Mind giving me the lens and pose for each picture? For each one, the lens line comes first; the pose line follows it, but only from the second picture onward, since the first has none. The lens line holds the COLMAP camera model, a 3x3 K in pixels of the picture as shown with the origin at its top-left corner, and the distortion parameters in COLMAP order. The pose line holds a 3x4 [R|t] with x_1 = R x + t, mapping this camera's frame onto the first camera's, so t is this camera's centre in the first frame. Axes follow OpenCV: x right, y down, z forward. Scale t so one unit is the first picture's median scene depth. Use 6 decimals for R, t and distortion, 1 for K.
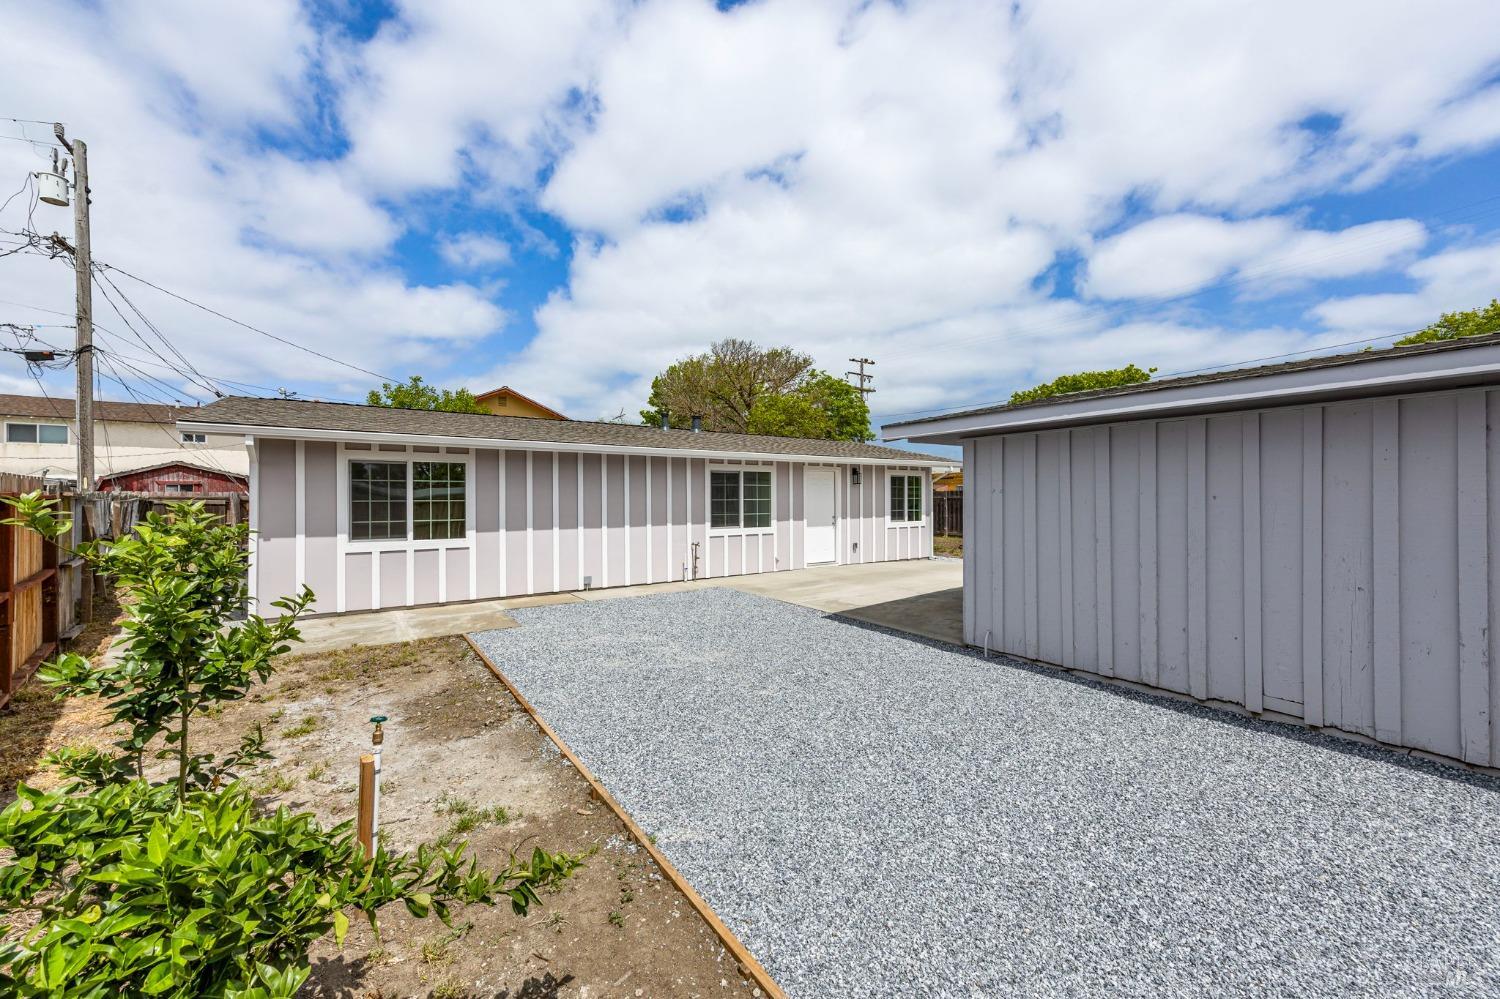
lens RADIAL K [[569.8, 0, 750.0], [0, 569.8, 499.5], [0, 0, 1]] dist [-0.001208, -0.000041]
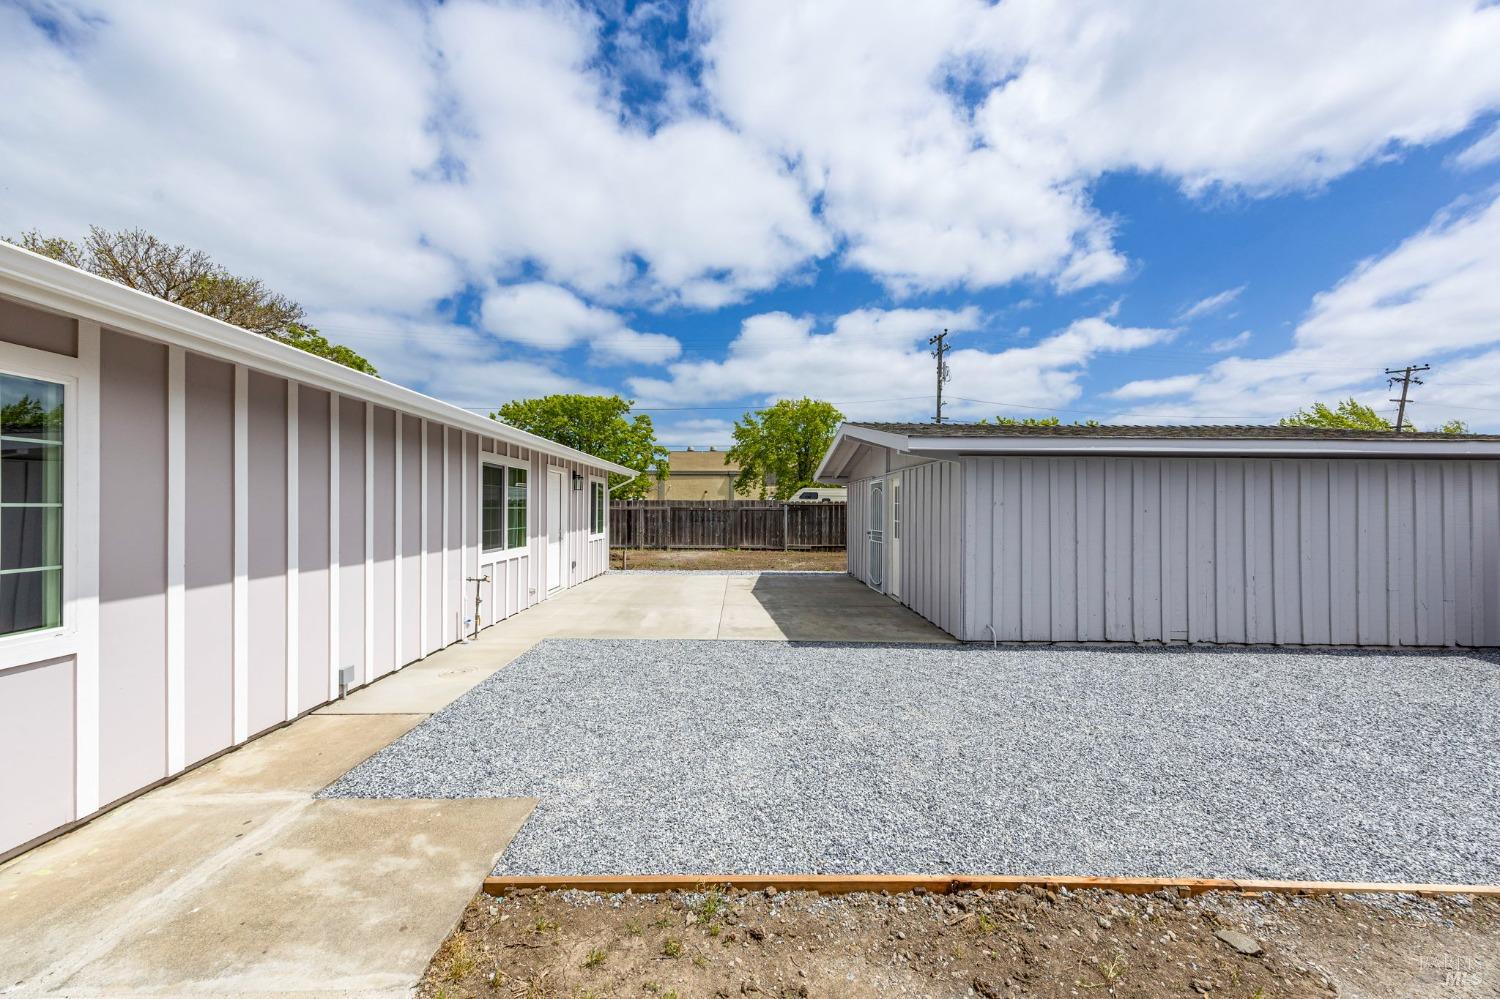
lens RADIAL K [[569.8, 0, 750.0], [0, 569.8, 499.5], [0, 0, 1]] dist [-0.001208, -0.000041]
pose [[0.566019, 0.029037, 0.823881, -0.399317], [-0.009448, 0.999542, -0.028738, 0.008079], [-0.824338, 0.008482, 0.566034, 0.393648]]
